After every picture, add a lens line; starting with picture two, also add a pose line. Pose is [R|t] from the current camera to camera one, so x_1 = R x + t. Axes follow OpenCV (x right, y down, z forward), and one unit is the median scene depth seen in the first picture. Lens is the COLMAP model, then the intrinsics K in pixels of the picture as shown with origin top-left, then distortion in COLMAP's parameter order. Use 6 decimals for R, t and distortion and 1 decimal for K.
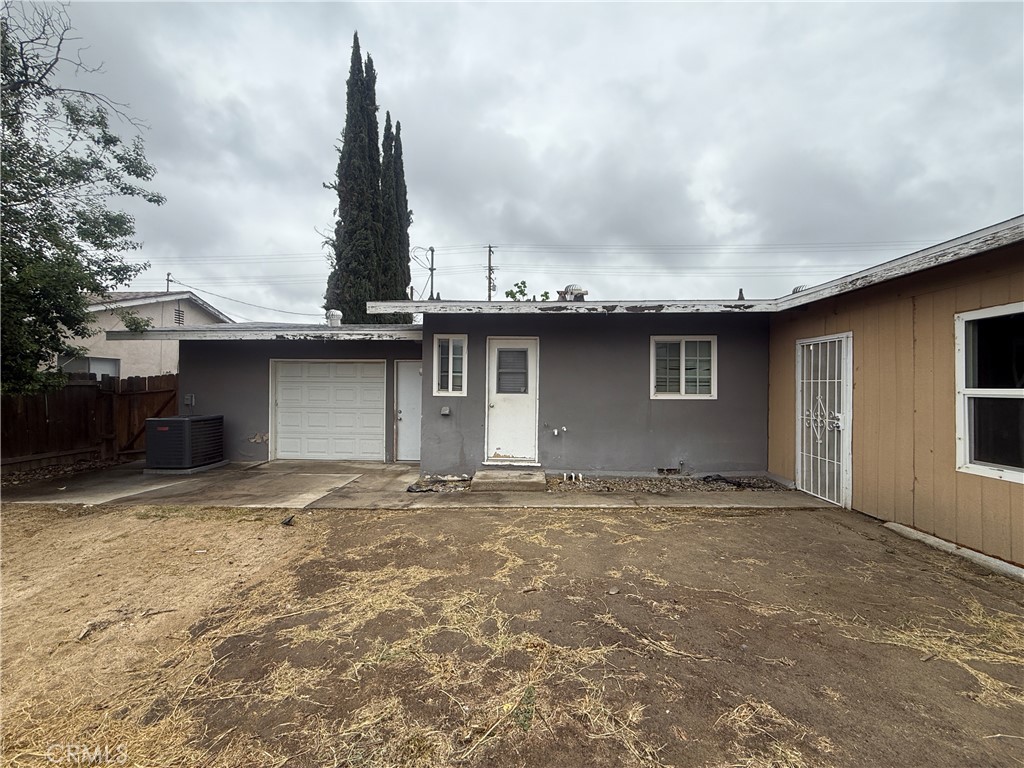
lens RADIAL K [[407.7, 0, 508.9], [0, 407.7, 384.7], [0, 0, 1]] dist [-0.000194, -0.000127]
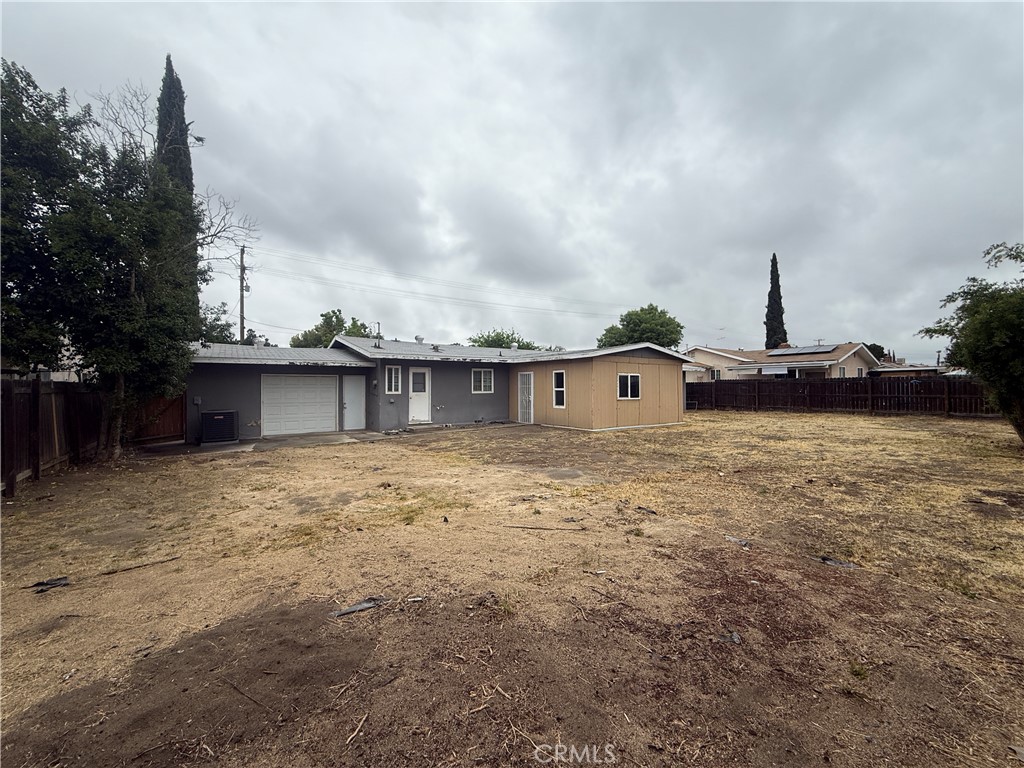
lens RADIAL K [[407.7, 0, 508.9], [0, 407.7, 384.7], [0, 0, 1]] dist [-0.000194, -0.000127]
pose [[0.790719, -0.005841, 0.612151, -1.005869], [0.007182, 0.999974, 0.000266, -0.017715], [-0.612137, 0.004186, 0.790741, -1.121430]]
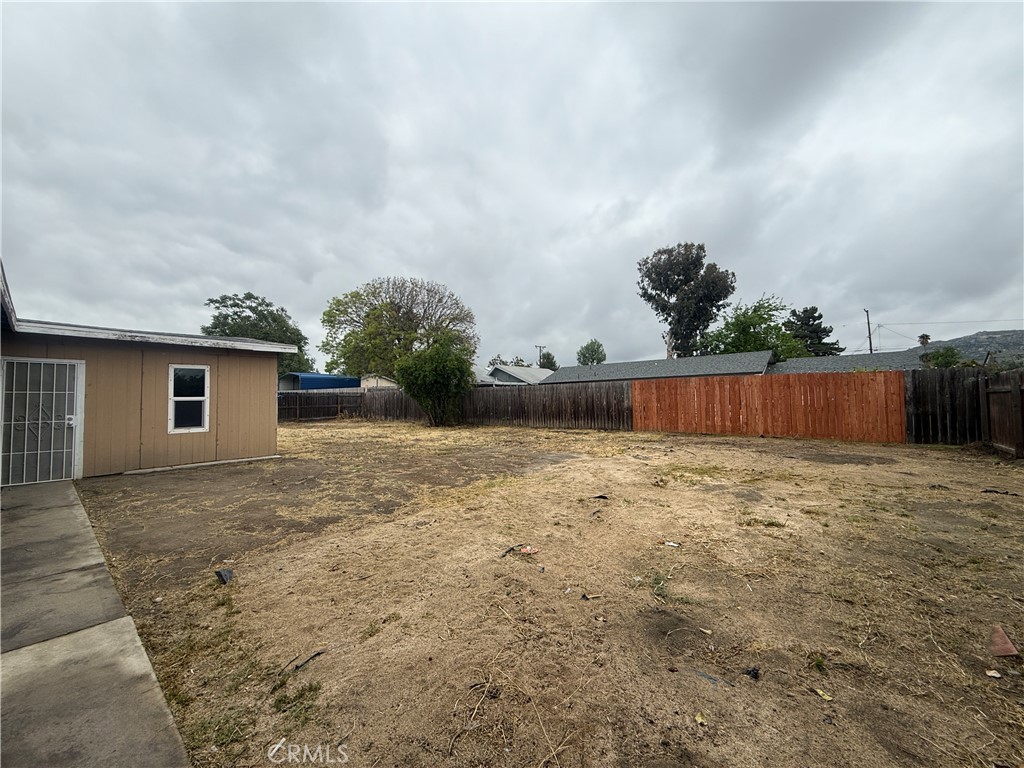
lens RADIAL K [[407.7, 0, 508.9], [0, 407.7, 384.7], [0, 0, 1]] dist [-0.000194, -0.000127]
pose [[-0.788940, 0.027165, 0.613869, -0.976130], [0.005889, 0.999311, -0.036654, 0.018564], [-0.614442, -0.025303, -0.788556, 0.893401]]
